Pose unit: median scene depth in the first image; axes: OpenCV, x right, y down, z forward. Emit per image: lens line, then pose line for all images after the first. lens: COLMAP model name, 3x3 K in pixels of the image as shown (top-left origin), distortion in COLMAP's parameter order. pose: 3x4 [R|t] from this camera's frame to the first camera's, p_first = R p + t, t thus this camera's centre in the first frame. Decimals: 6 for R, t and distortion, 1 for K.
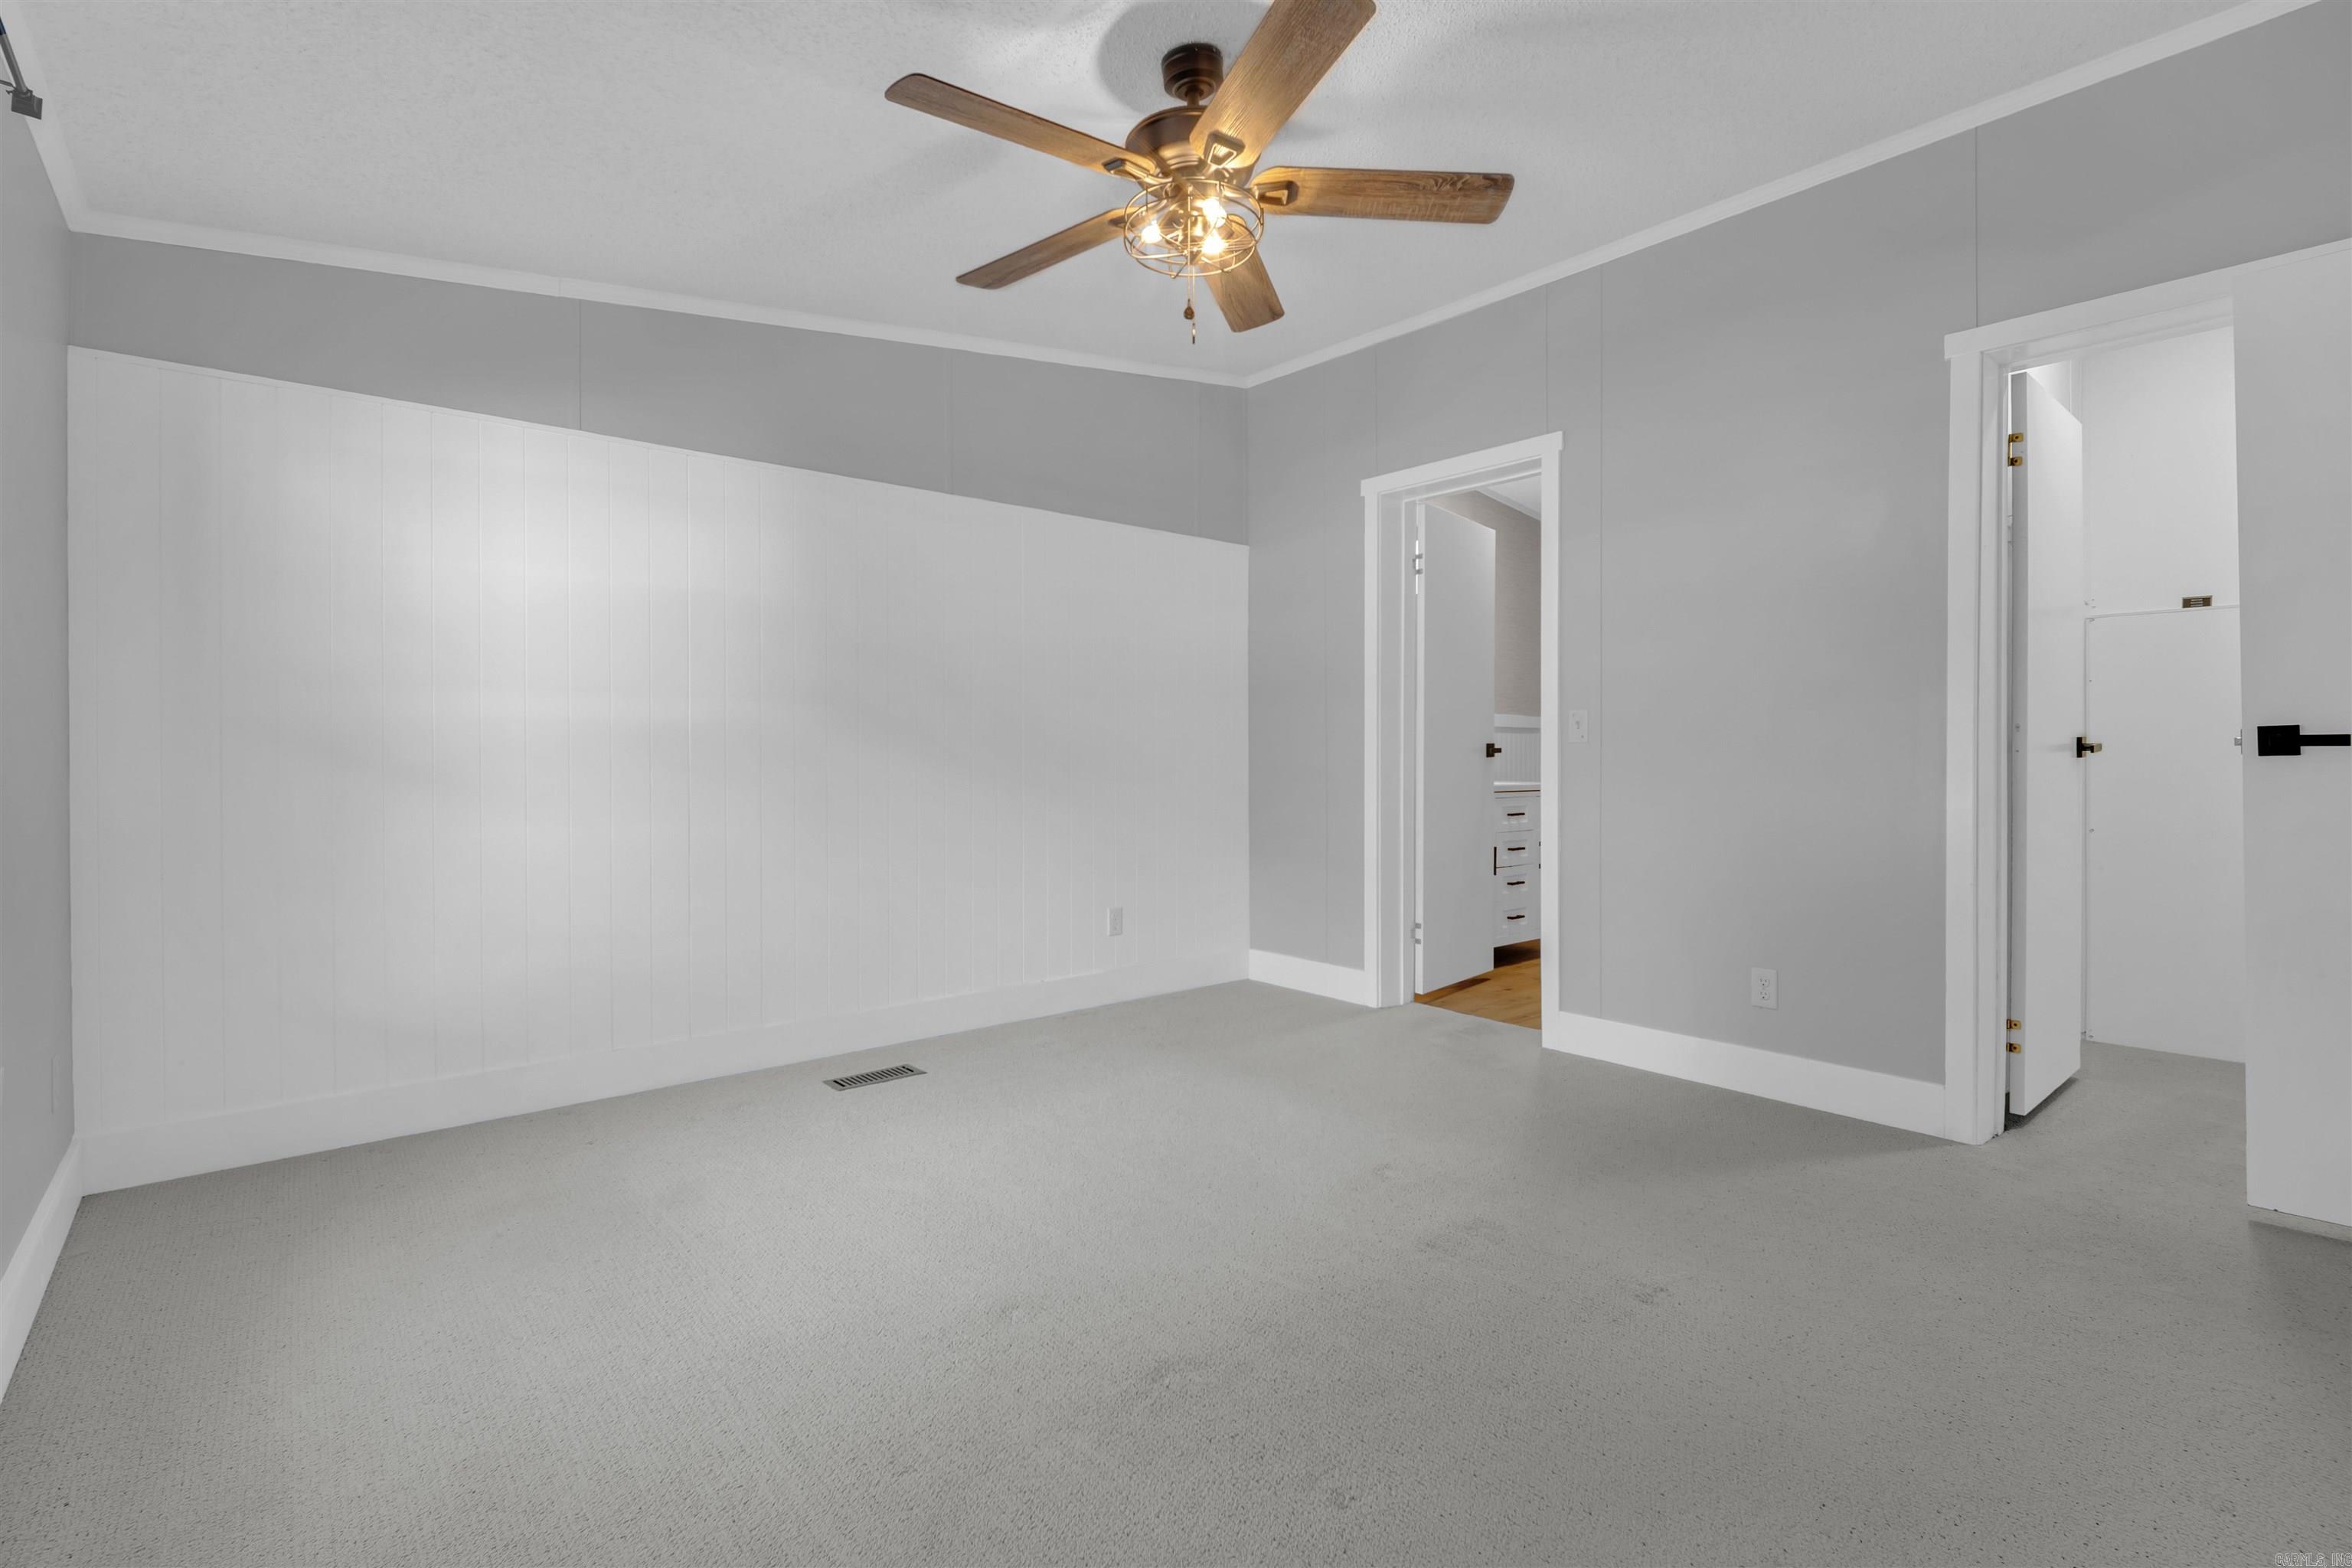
lens RADIAL K [[1061.1, 0, 1160.1], [0, 1061.1, 758.4], [0, 0, 1]] dist [-0.000368, -0.004268]
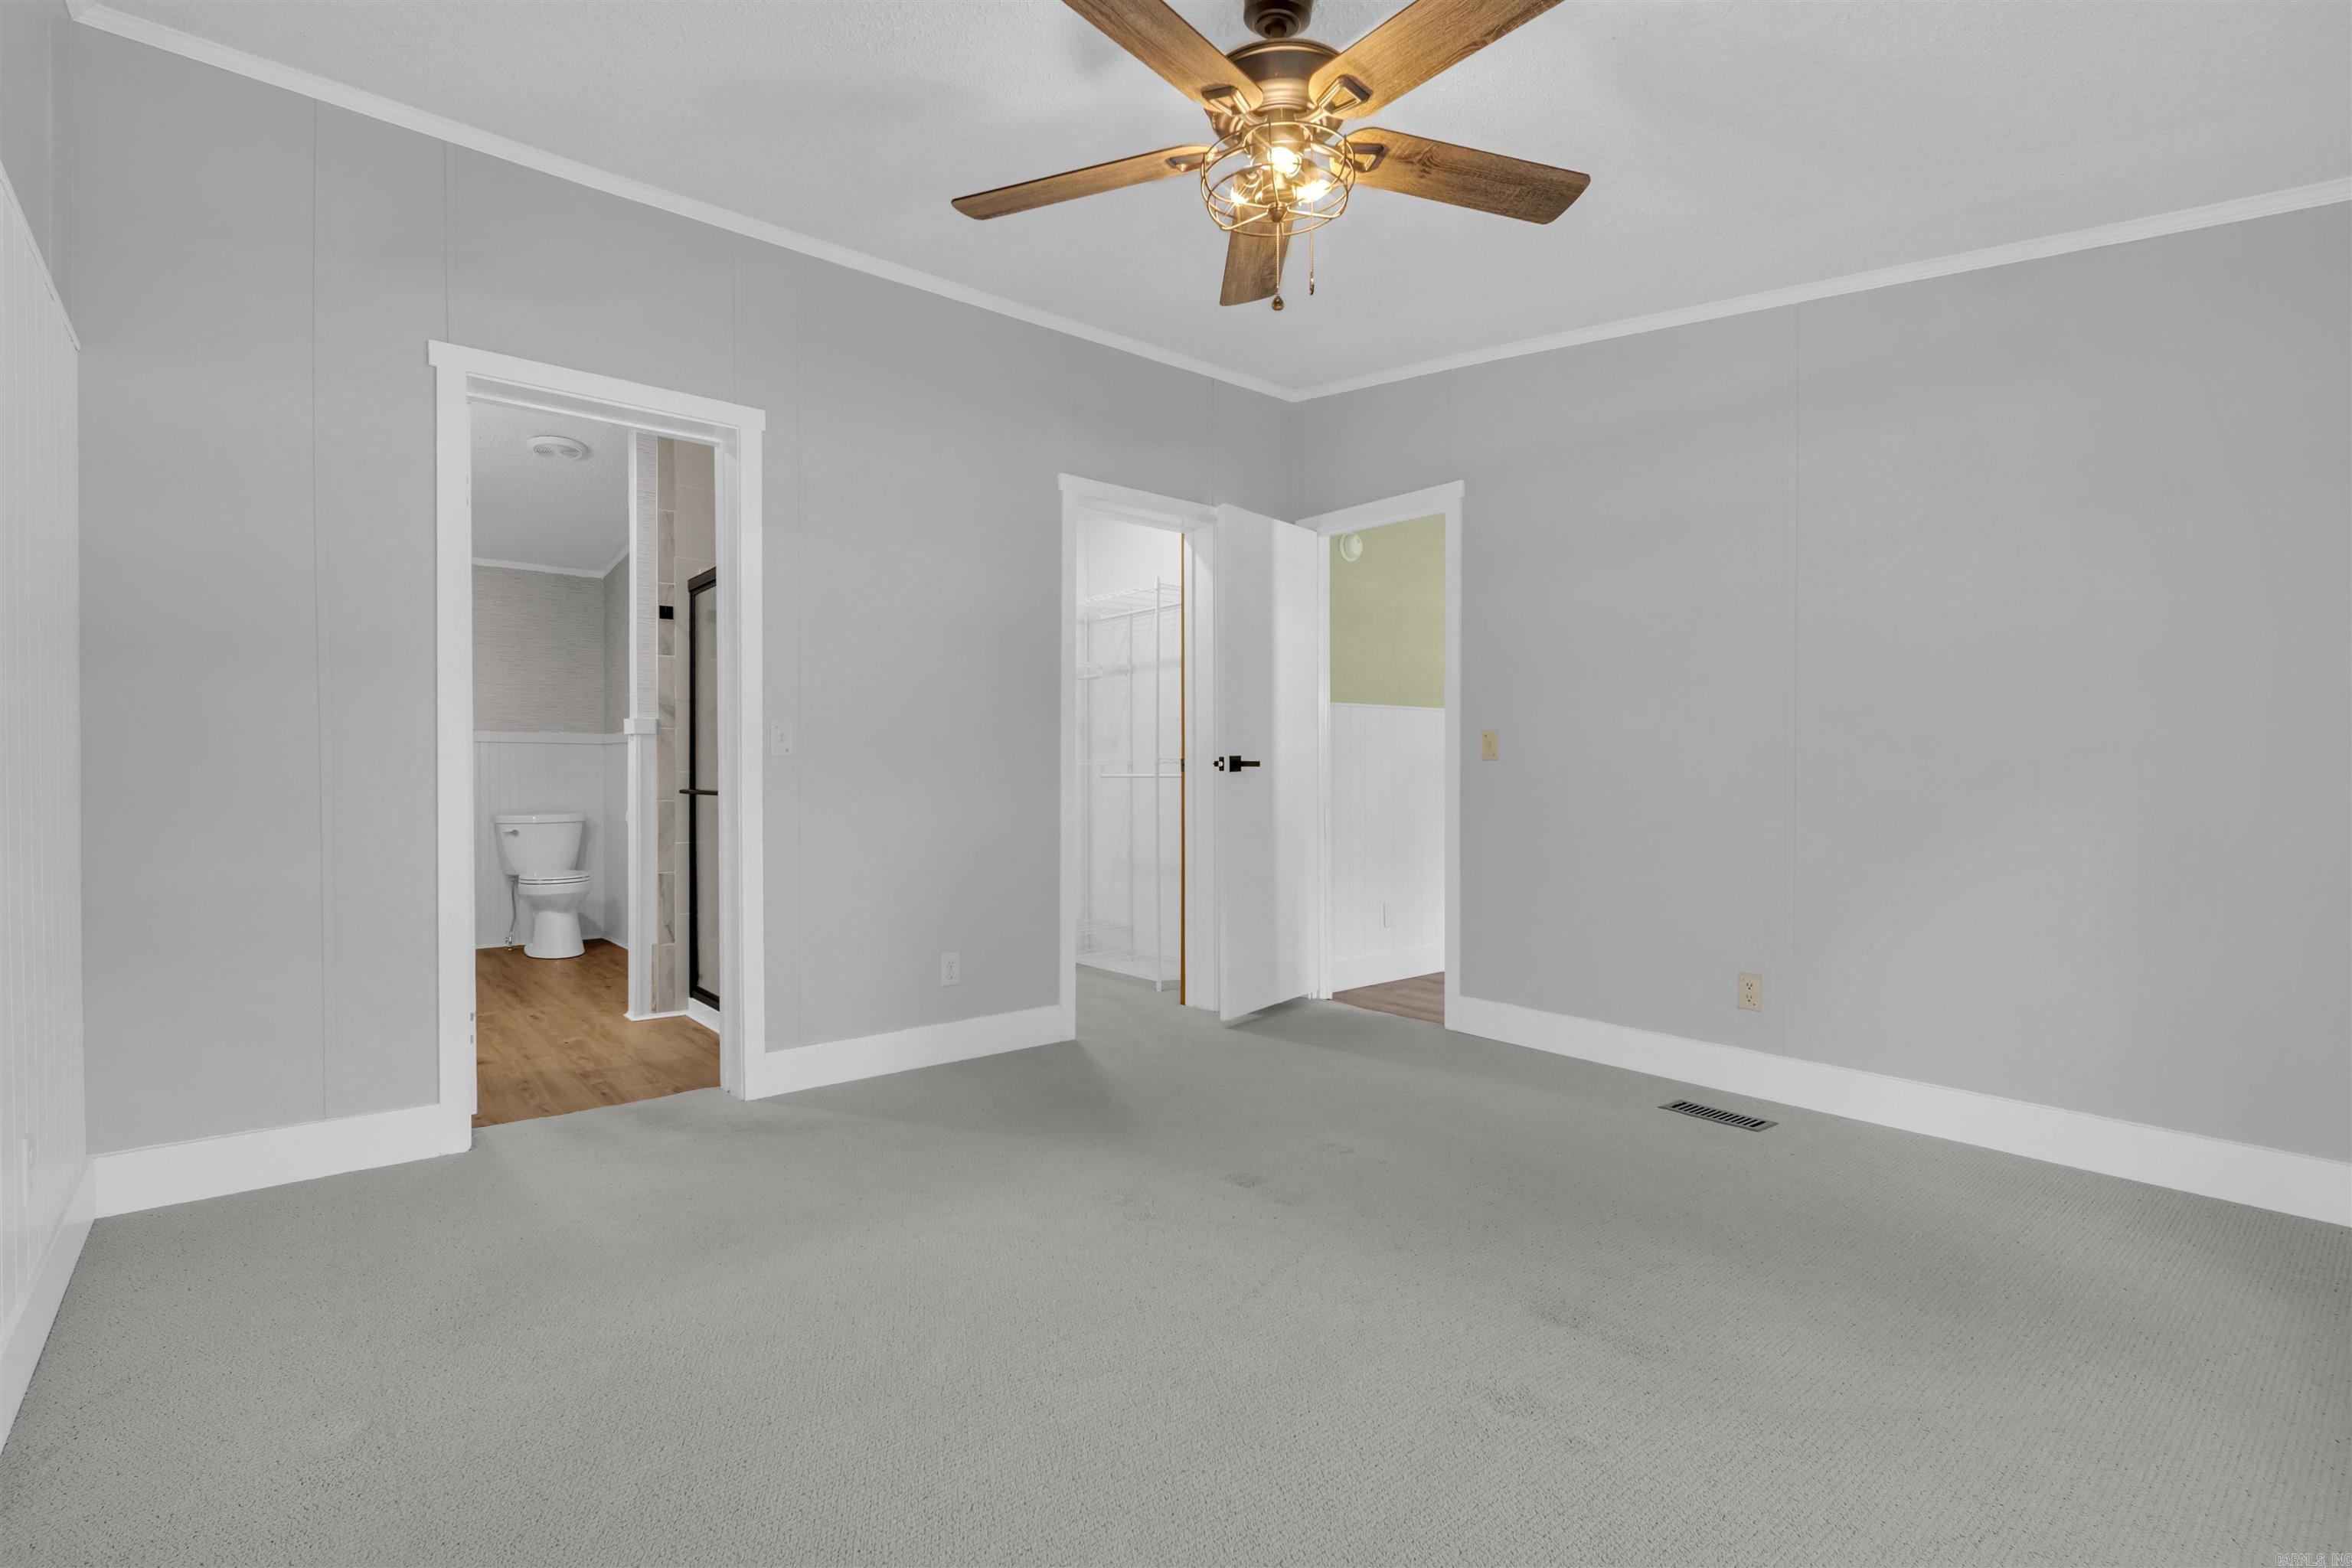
lens RADIAL K [[1085.6, 0, 1161.3], [0, 1085.6, 777.4], [0, 0, 1]] dist [-0.000160, -0.002251]
pose [[0.017113, -0.005111, 0.999840, -0.622680], [0.000655, 0.999987, 0.005101, -0.001645], [-0.999853, 0.000568, 0.017117, 0.742737]]
